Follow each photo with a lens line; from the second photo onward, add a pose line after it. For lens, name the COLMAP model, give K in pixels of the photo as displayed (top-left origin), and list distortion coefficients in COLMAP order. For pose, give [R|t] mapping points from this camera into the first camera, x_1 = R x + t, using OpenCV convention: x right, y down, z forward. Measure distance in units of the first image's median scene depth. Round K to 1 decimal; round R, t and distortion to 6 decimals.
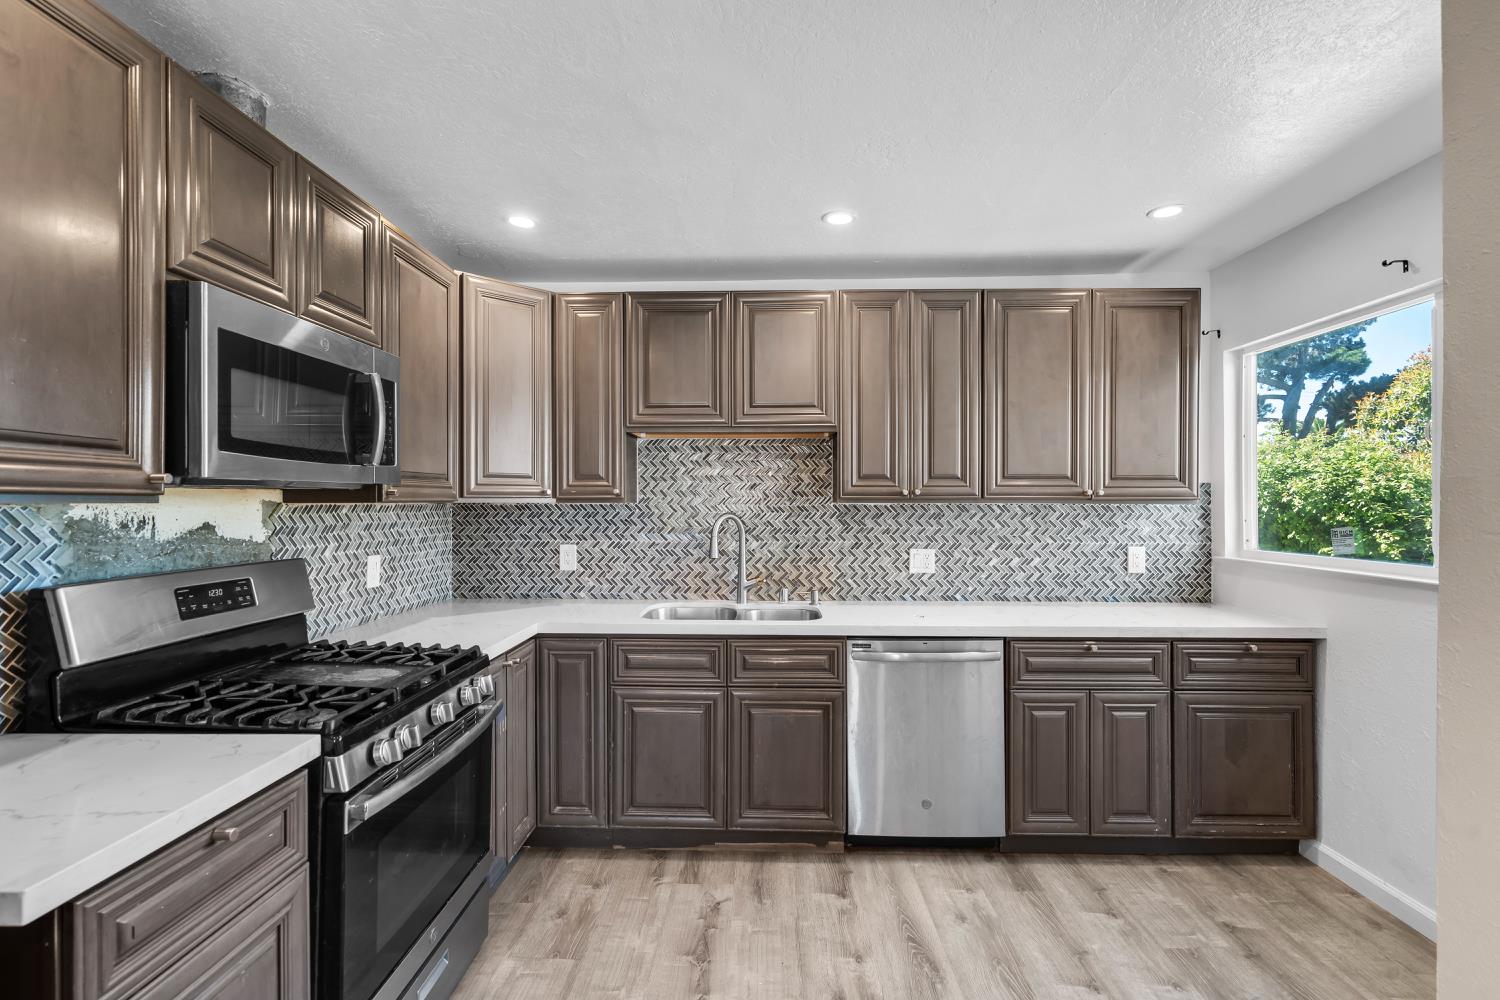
lens RADIAL K [[695.8, 0, 744.1], [0, 695.8, 495.7], [0, 0, 1]] dist [-0.001544, 0.001333]
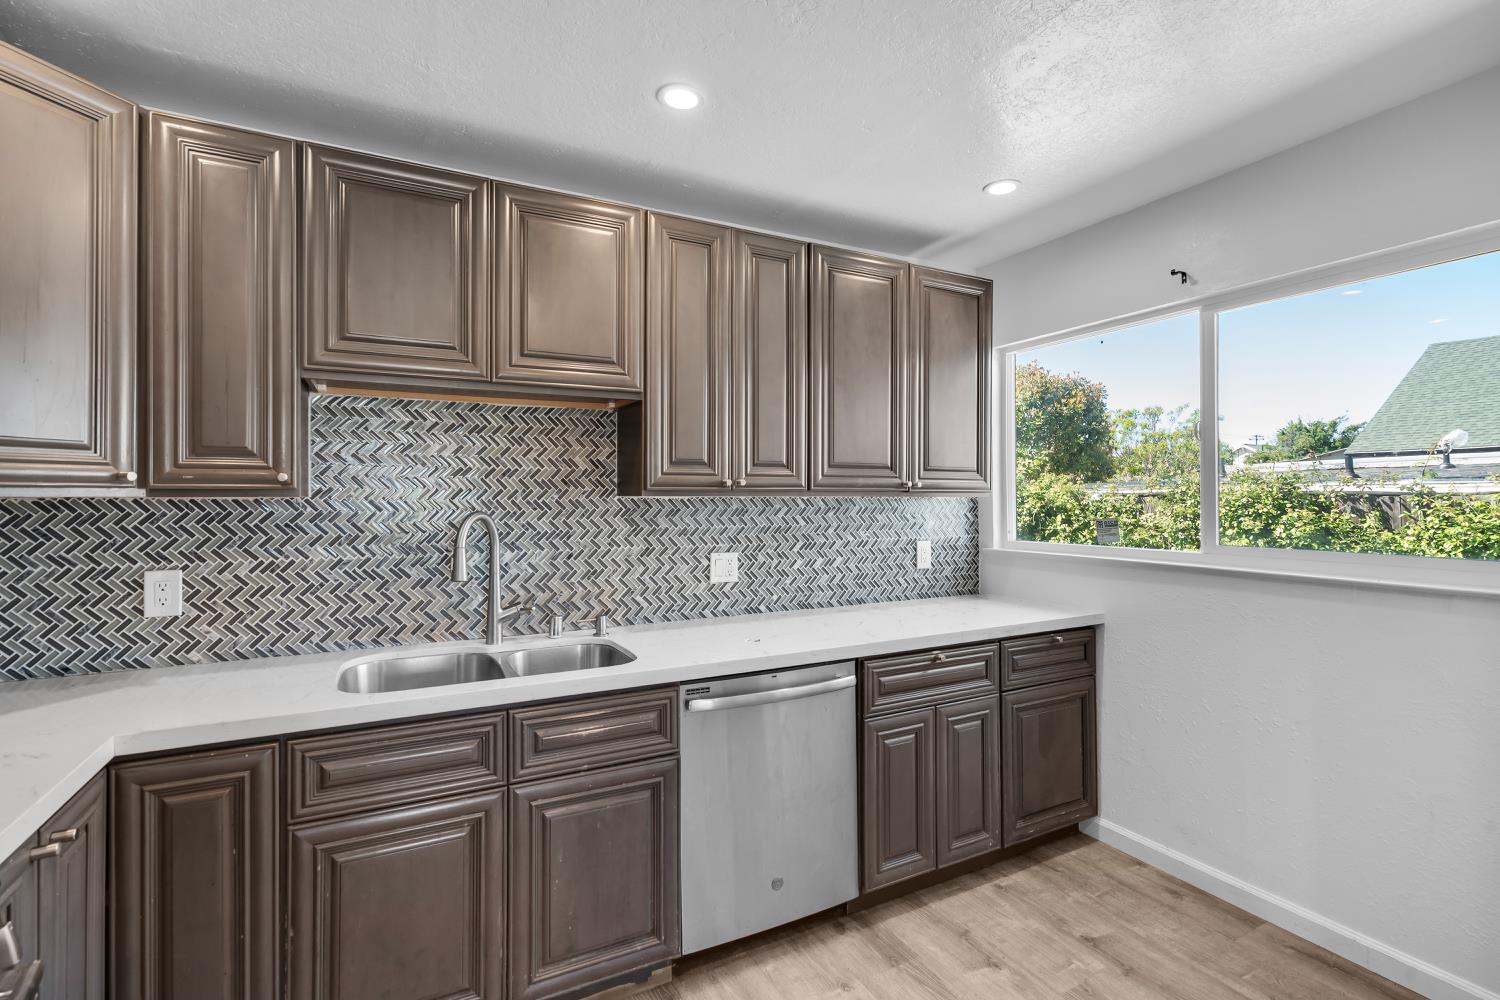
lens RADIAL K [[701.4, 0, 760.8], [0, 701.4, 487.6], [0, 0, 1]] dist [-0.001976, 0.001053]
pose [[0.866115, 0.004822, 0.499821, -0.131289], [-0.002852, 0.999985, -0.004705, 0.004270], [-0.499836, 0.002650, 0.866116, 0.294594]]
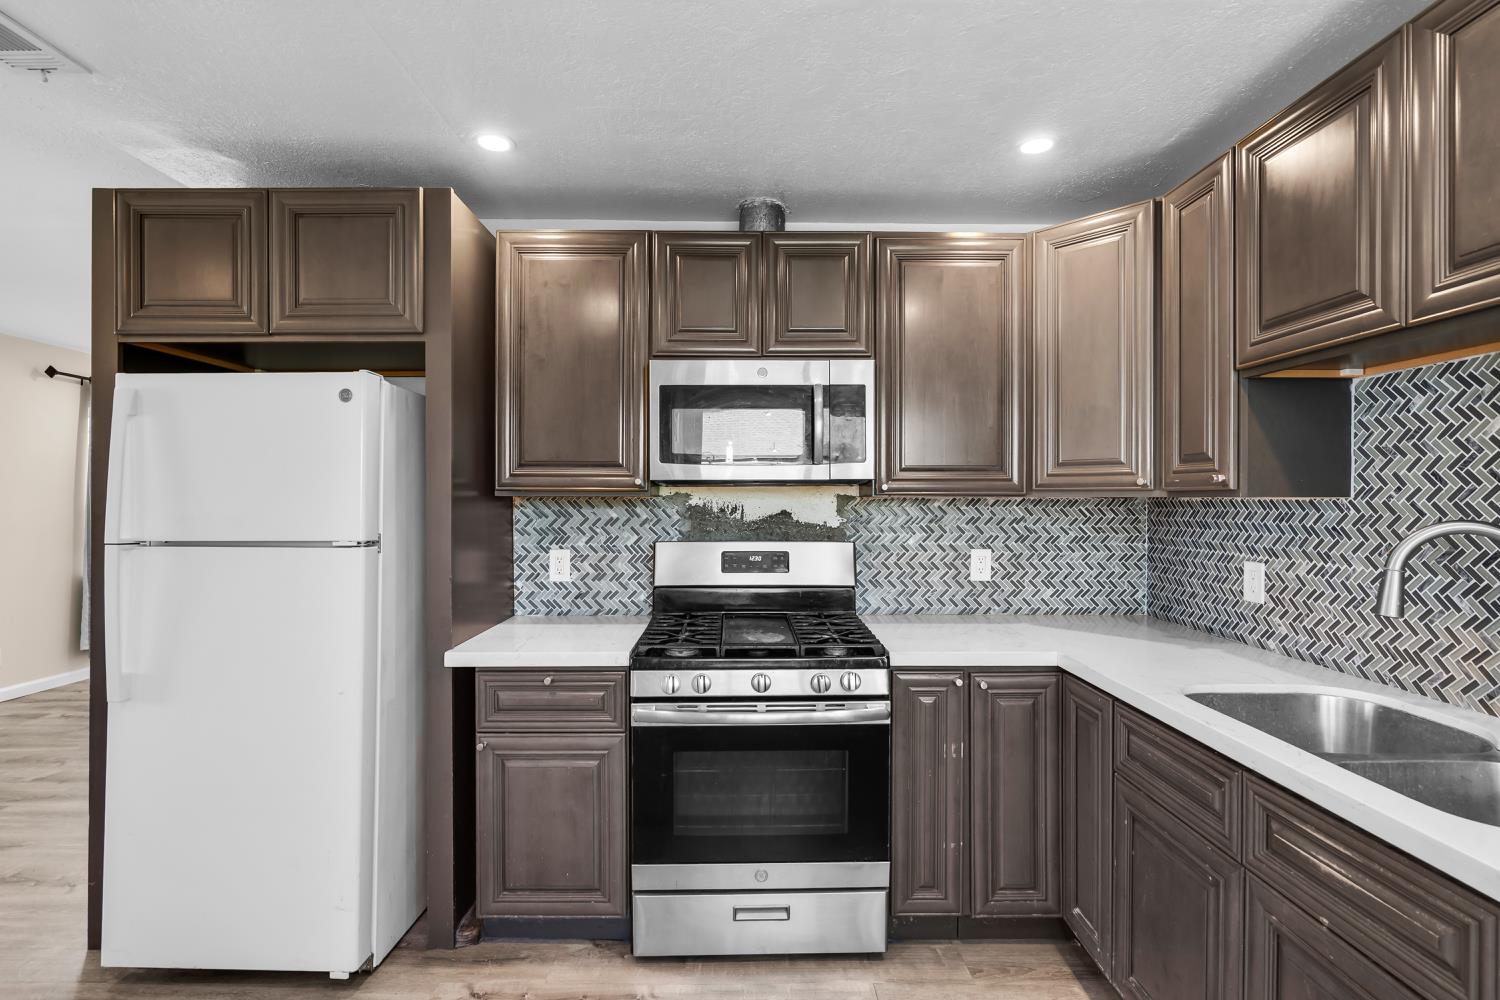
lens RADIAL K [[695.8, 0, 744.1], [0, 695.8, 495.7], [0, 0, 1]] dist [-0.001544, 0.001333]
pose [[0.038151, -0.001565, -0.999271, 0.416296], [0.007255, 0.999973, -0.001289, 0.006783], [0.999246, -0.007200, 0.038162, 0.564516]]
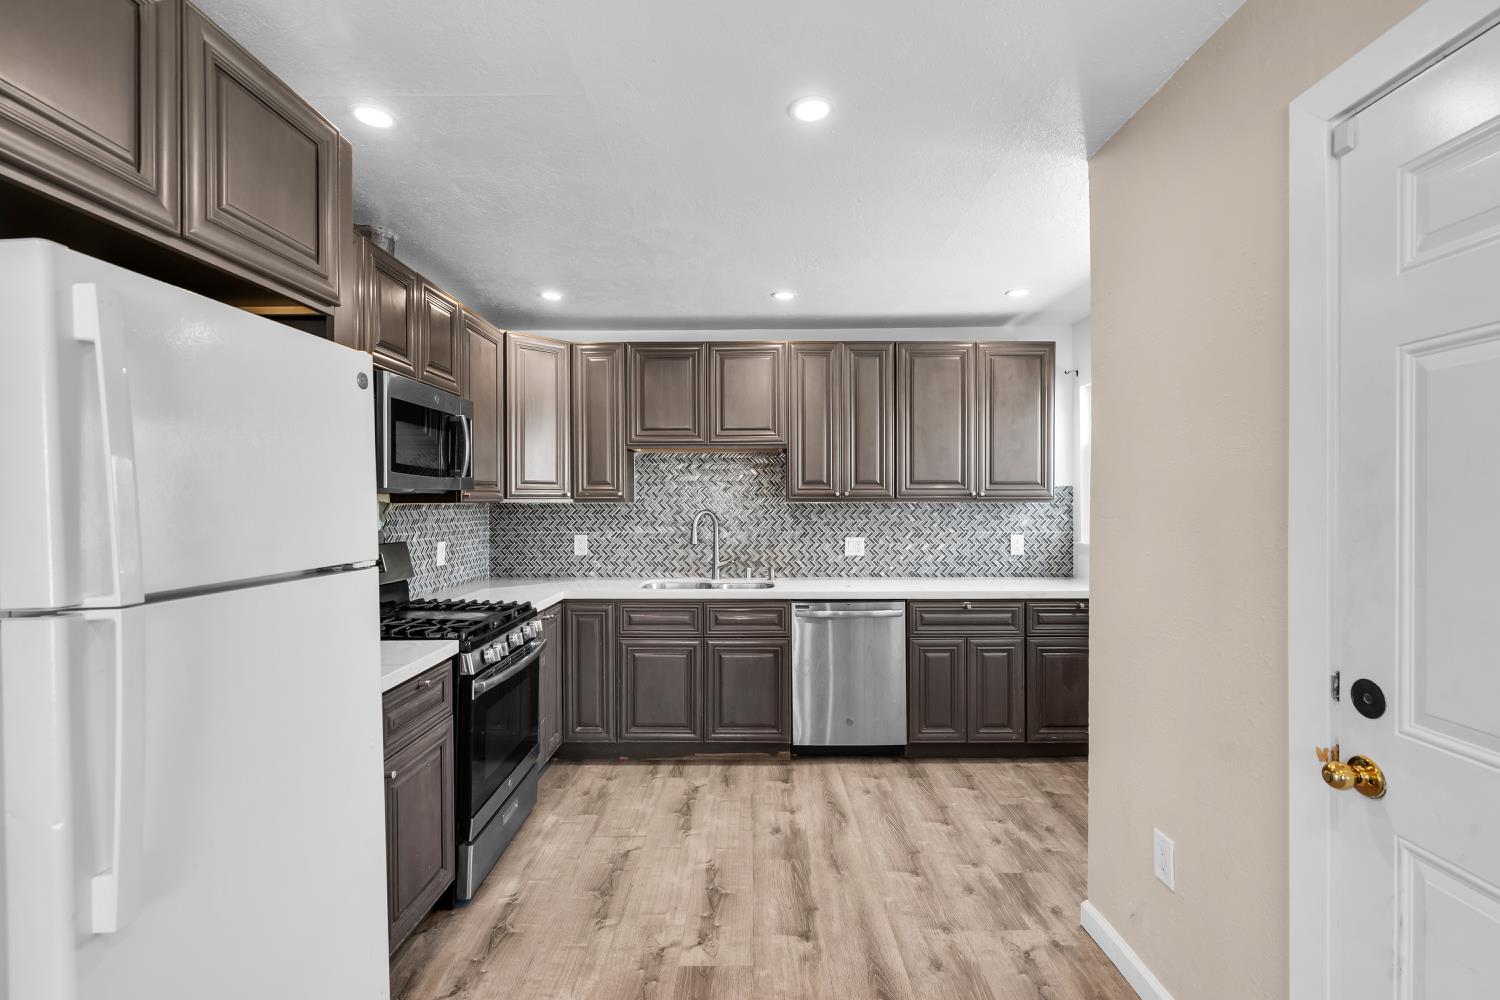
lens RADIAL K [[695.8, 0, 744.1], [0, 695.8, 495.7], [0, 0, 1]] dist [-0.001544, 0.001333]
pose [[0.999721, -0.002465, 0.023505, 0.021010], [0.002438, 0.999996, 0.001188, -0.003587], [-0.023507, -0.001130, 0.999723, -0.327345]]
